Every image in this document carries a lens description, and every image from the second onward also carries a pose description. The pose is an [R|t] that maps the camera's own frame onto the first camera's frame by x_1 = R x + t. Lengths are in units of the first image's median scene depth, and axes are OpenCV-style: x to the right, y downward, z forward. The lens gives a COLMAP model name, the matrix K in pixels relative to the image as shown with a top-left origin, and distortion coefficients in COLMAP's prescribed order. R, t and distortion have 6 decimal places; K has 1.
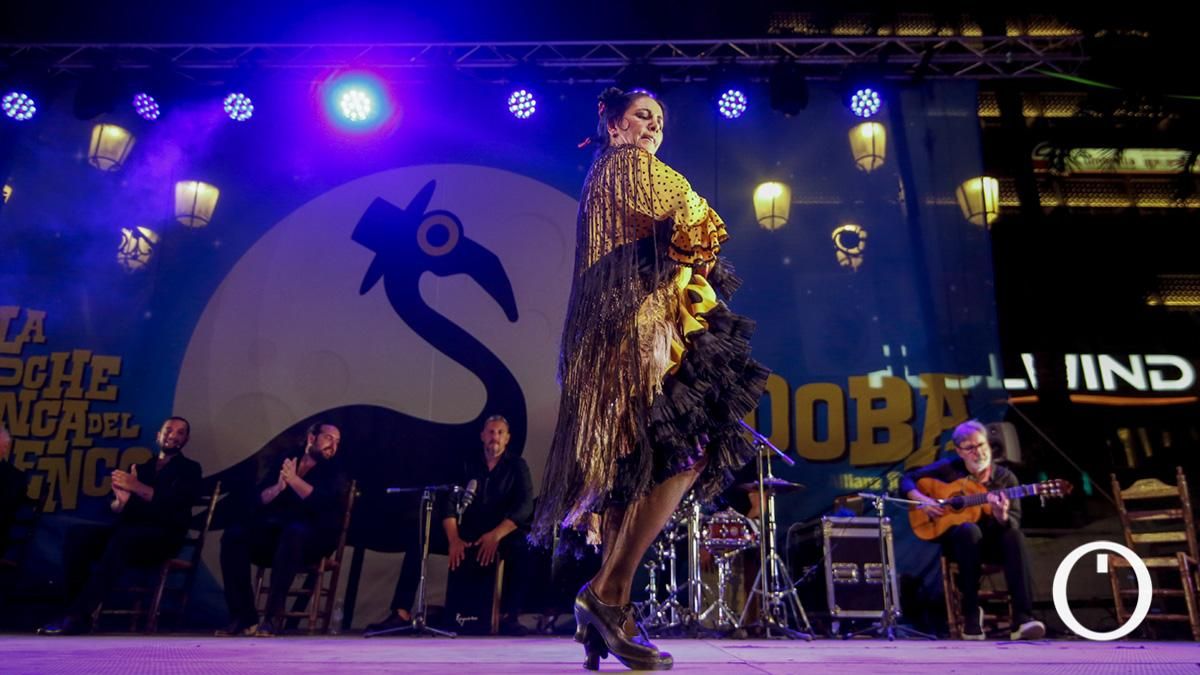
lens RADIAL K [[772.8, 0, 598.3], [0, 772.8, 329.0], [0, 0, 1]] dist [0.051025, -0.001548]
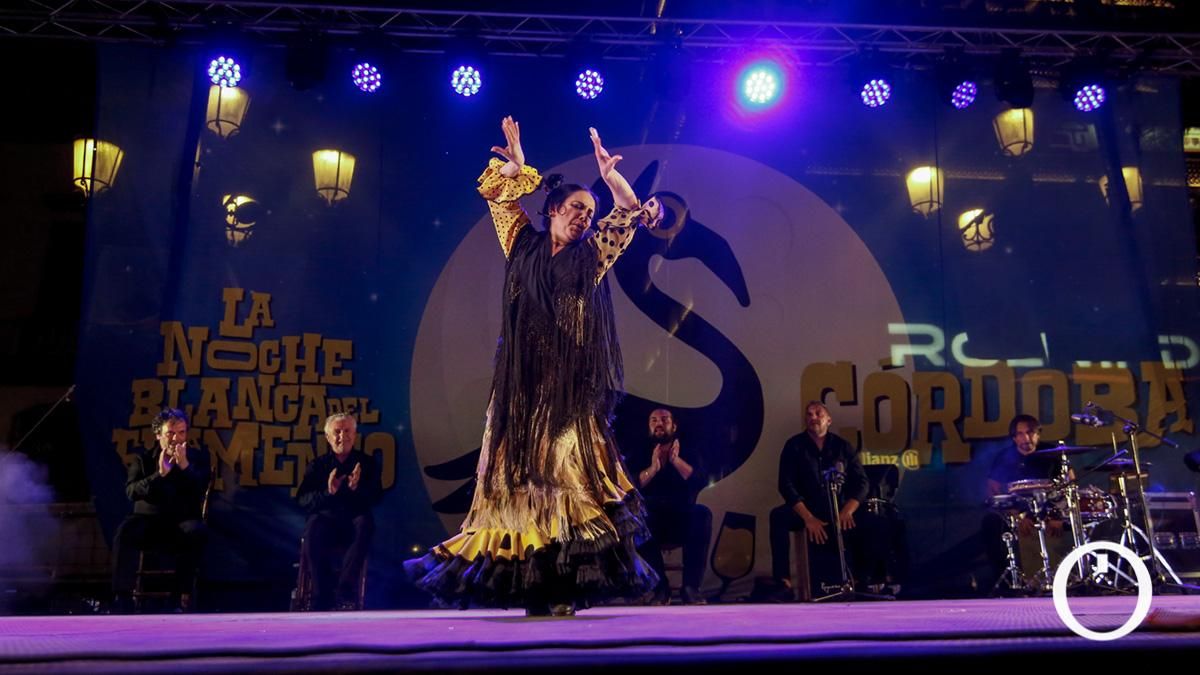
lens RADIAL K [[793.2, 0, 607.6], [0, 793.2, 338.8], [0, 0, 1]] dist [0.002478, 0.003617]
pose [[0.996301, -0.002475, 0.085895, -0.379053], [-0.000692, 0.999322, 0.036822, -0.003638], [-0.085928, -0.036745, 0.995624, -0.008518]]
